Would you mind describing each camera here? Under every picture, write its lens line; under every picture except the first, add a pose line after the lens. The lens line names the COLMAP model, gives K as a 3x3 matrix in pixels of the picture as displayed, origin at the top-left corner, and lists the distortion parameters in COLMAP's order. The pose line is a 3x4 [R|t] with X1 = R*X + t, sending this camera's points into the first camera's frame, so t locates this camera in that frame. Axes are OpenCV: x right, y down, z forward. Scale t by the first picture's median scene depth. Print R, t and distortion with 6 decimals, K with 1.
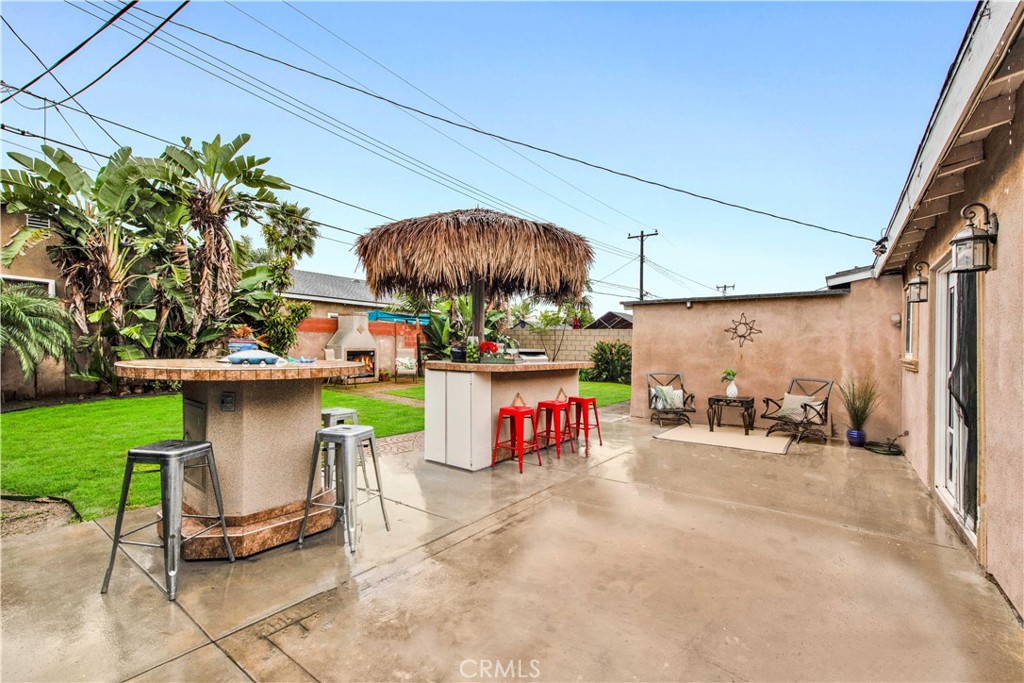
lens RADIAL K [[419.0, 0, 512.0], [0, 419.0, 341.5], [0, 0, 1]] dist [0.001938, 0.000252]
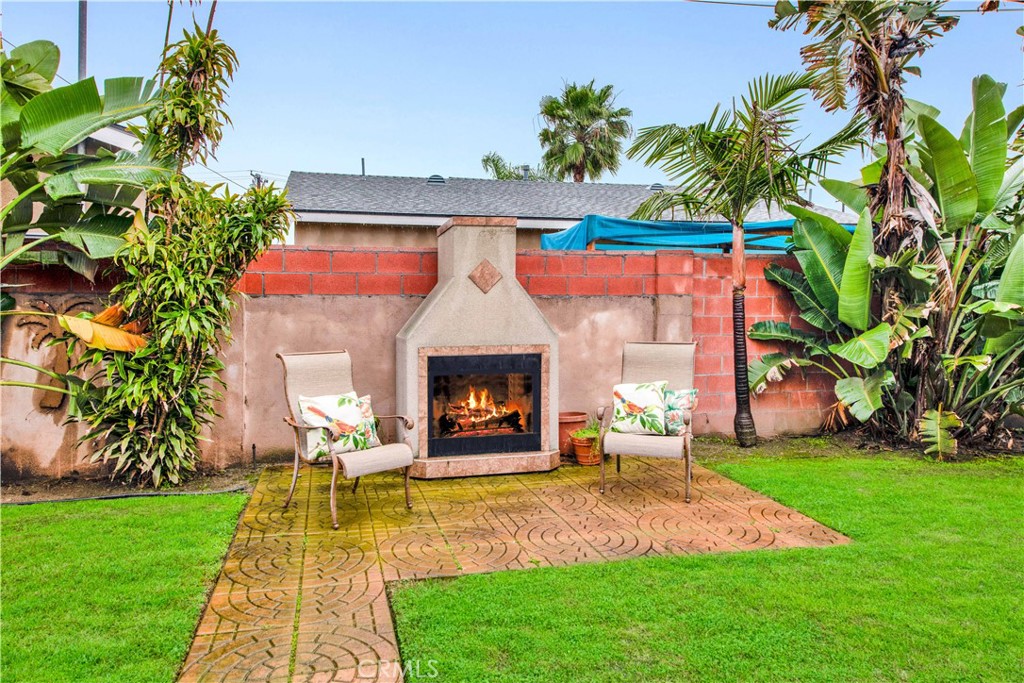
lens RADIAL K [[661.2, 0, 487.2], [0, 661.2, 357.0], [0, 0, 1]] dist [-0.002990, -0.000366]
pose [[0.748913, 0.003443, -0.662660, -0.114563], [0.030733, 0.998730, 0.039924, 0.009187], [0.661956, -0.050265, 0.747856, 1.026072]]
